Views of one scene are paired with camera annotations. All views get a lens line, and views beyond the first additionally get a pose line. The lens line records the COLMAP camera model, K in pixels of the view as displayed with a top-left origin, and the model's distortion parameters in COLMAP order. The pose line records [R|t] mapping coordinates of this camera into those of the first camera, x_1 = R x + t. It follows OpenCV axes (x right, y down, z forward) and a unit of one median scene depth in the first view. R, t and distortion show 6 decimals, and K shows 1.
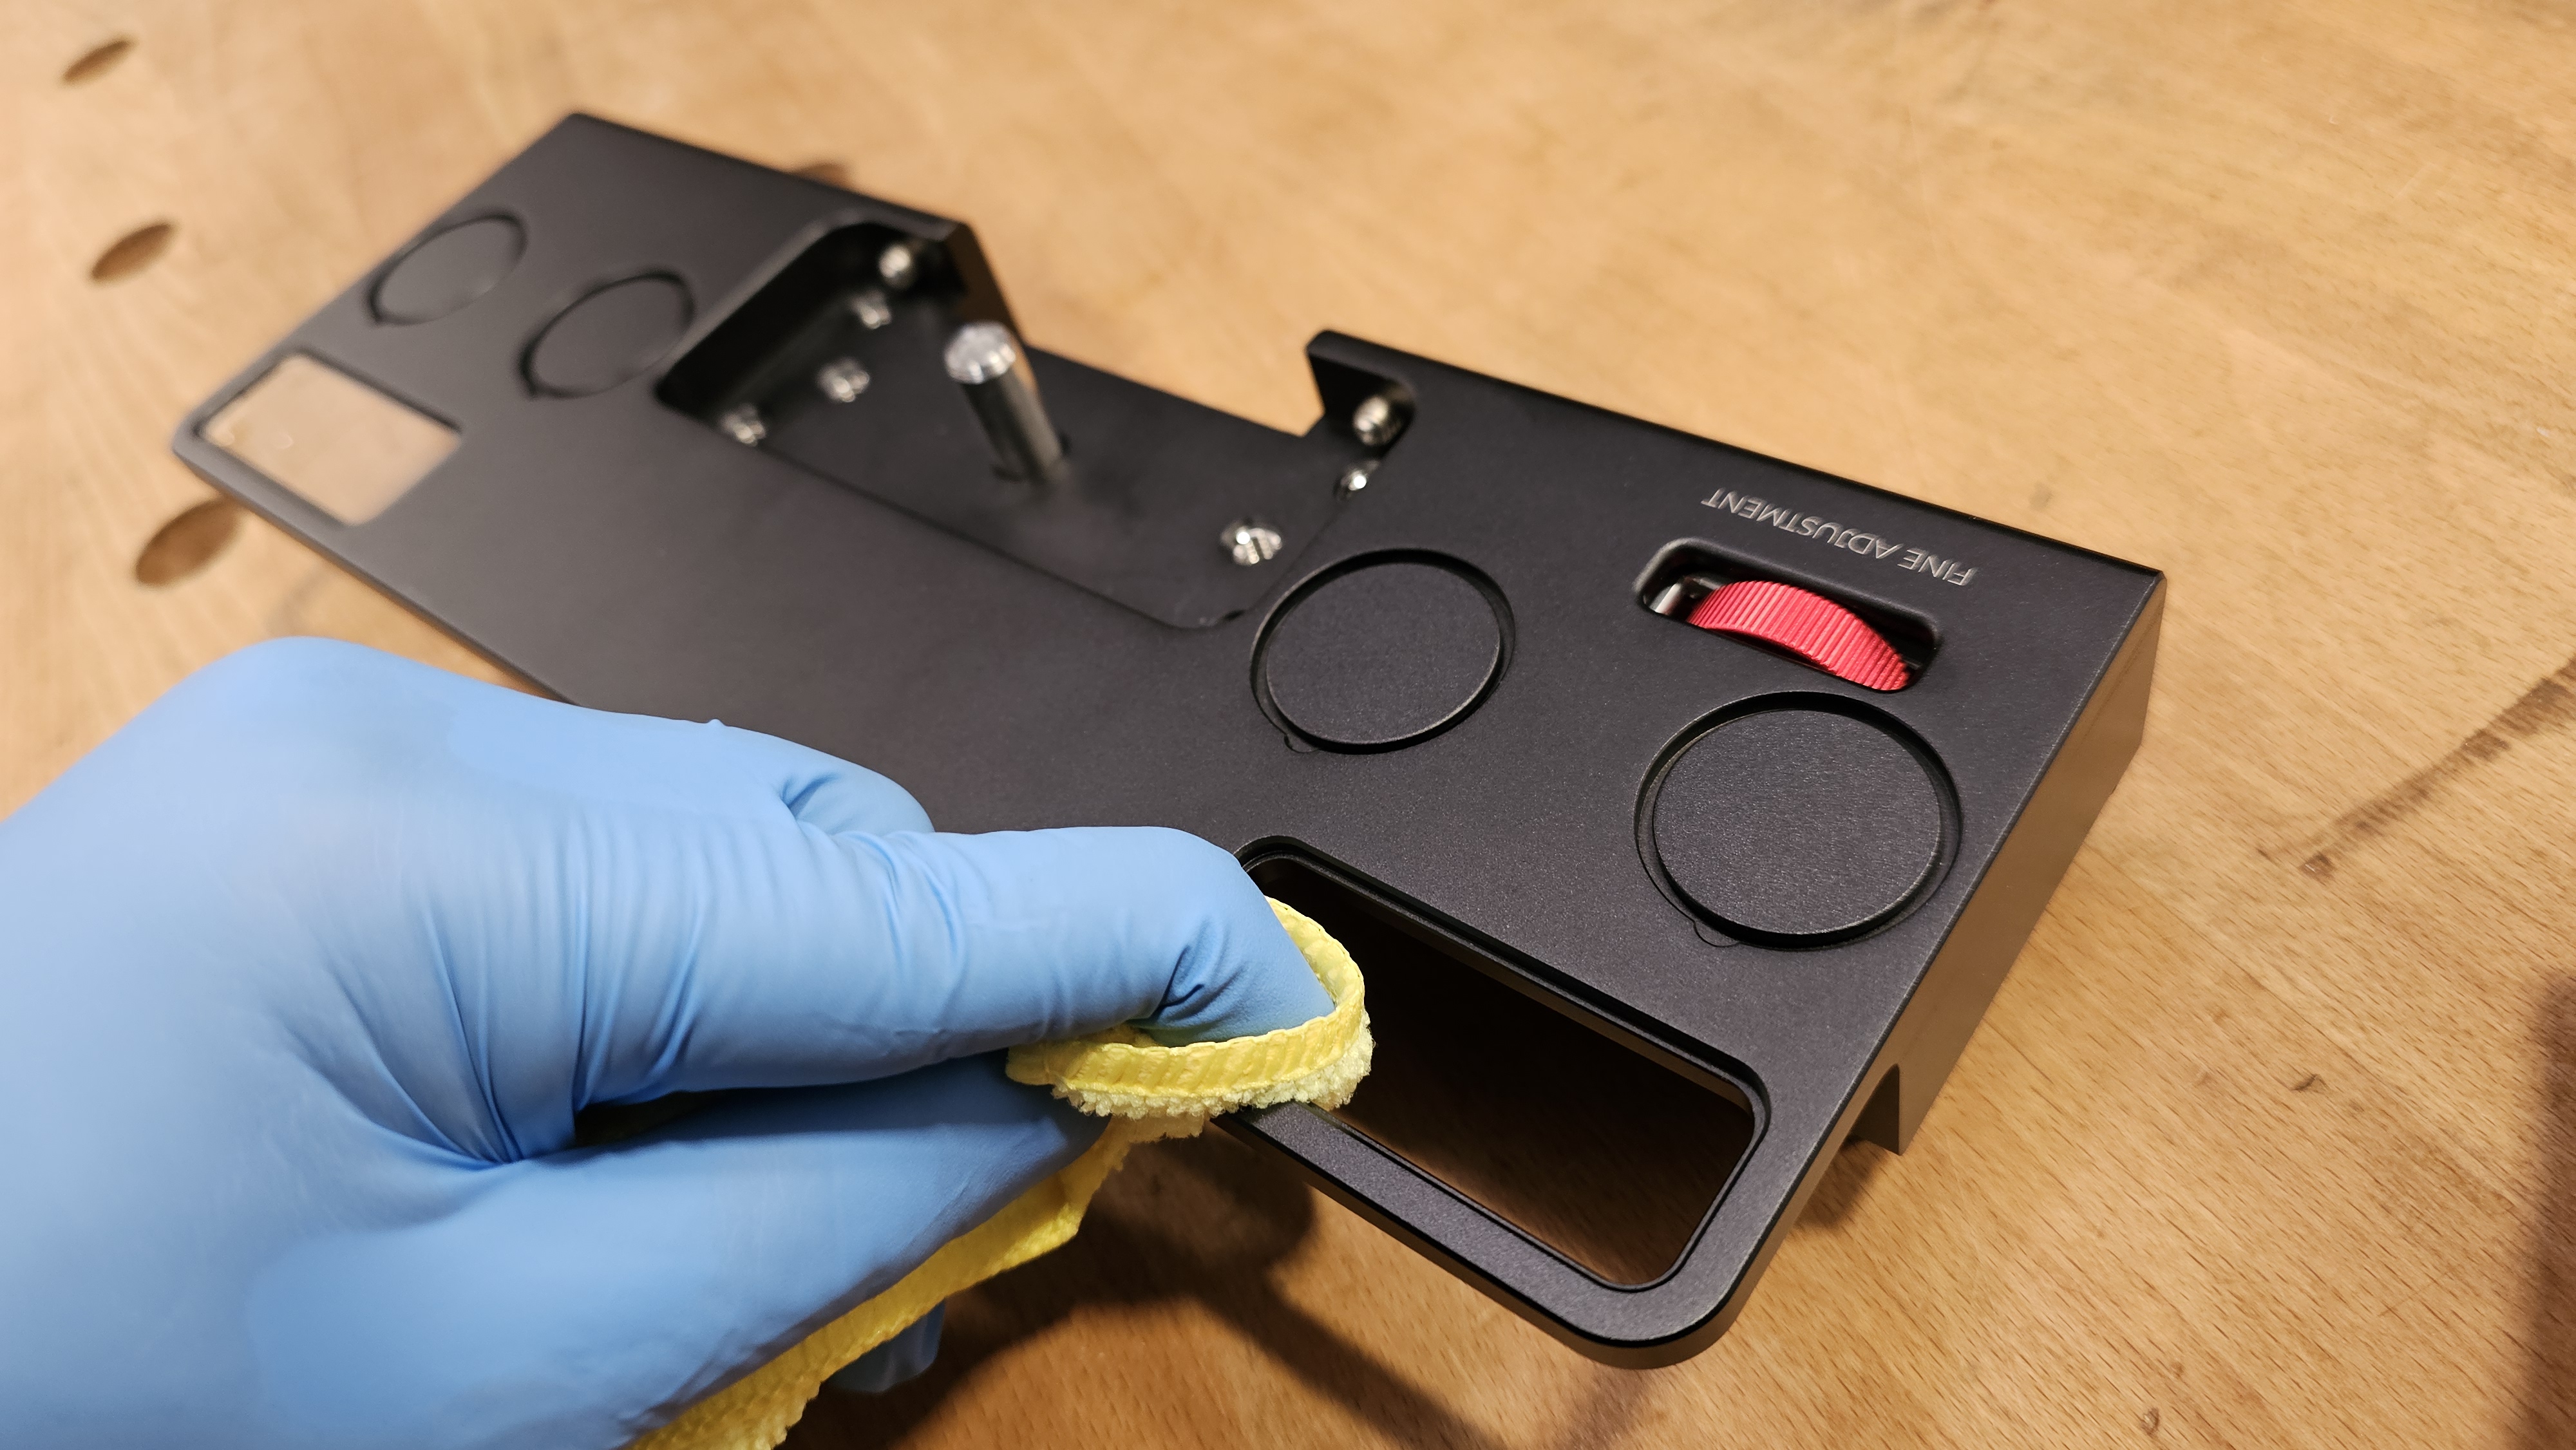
lens RADIAL K [[1827.4, 0, 1288.0], [0, 1827.4, 725.0], [0, 0, 1]] dist [-0.025905, 0.001387]
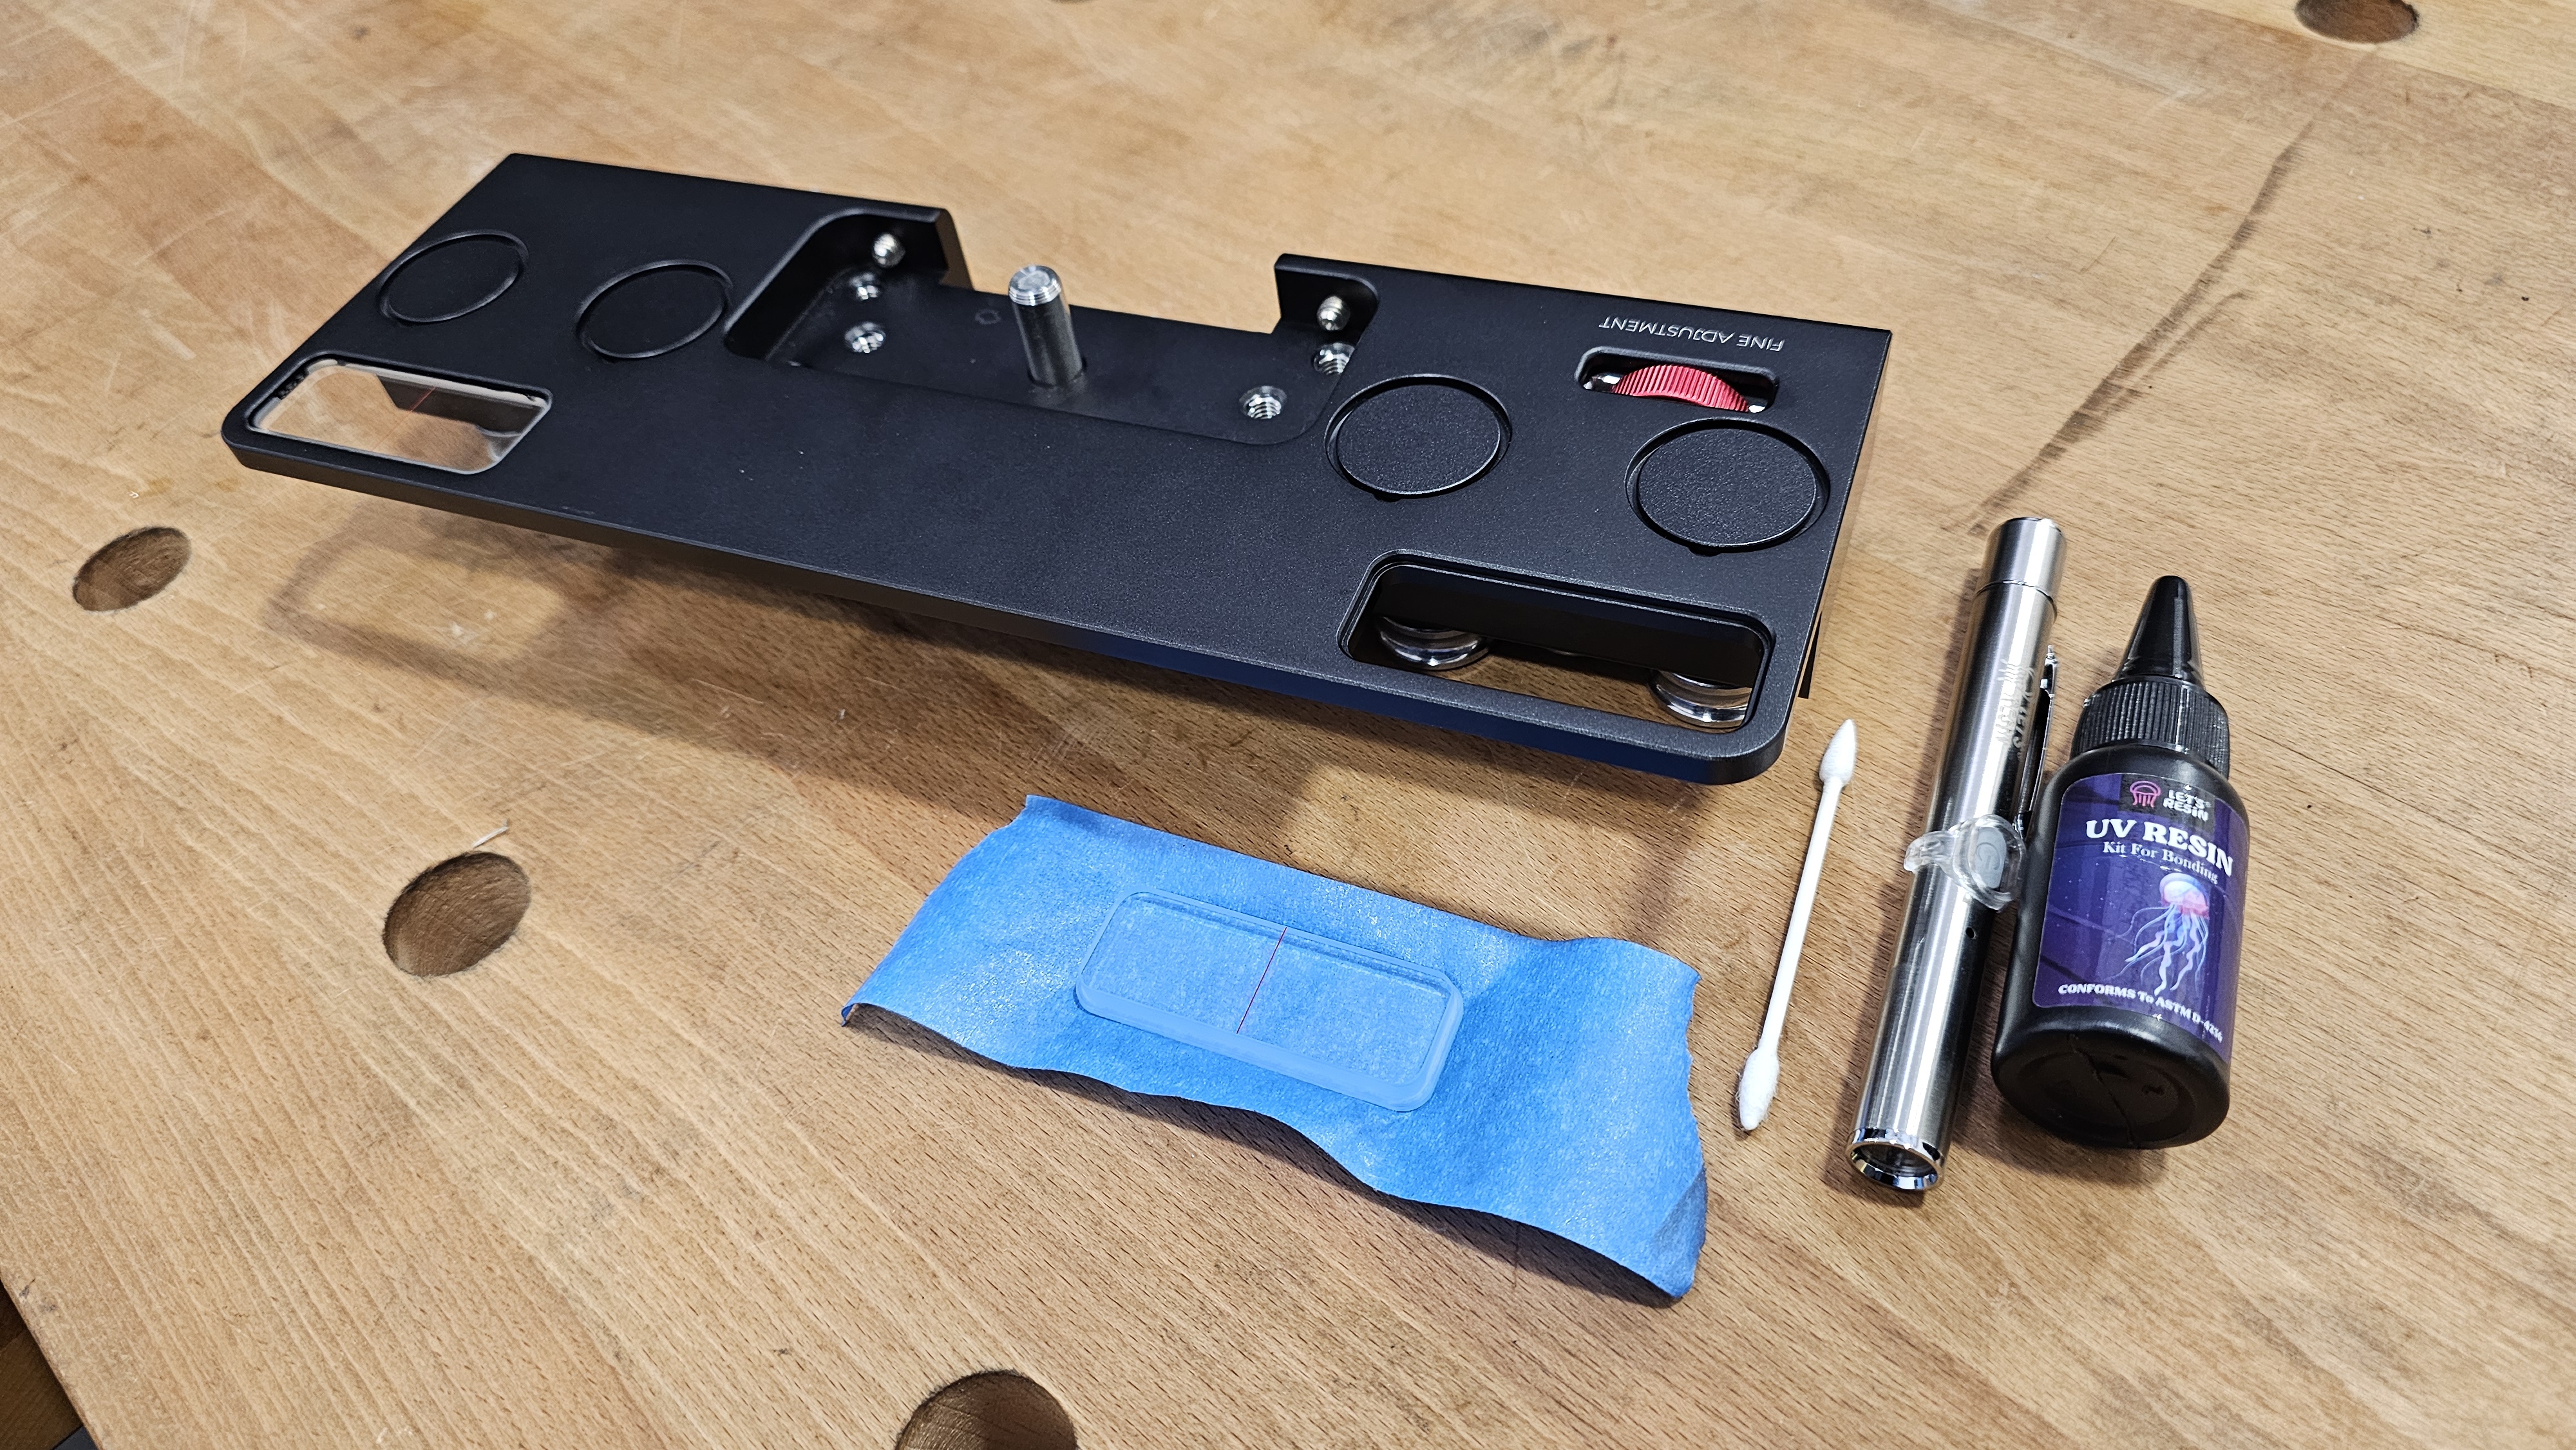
lens RADIAL K [[1774.2, 0, 1288.0], [0, 1774.2, 725.0], [0, 0, 1]] dist [0.006488, 0.001271]
pose [[0.951979, -0.120260, 0.281556, -0.376534], [0.138625, 0.989268, -0.046168, 0.189275], [-0.272982, 0.082982, 0.958433, -0.253200]]
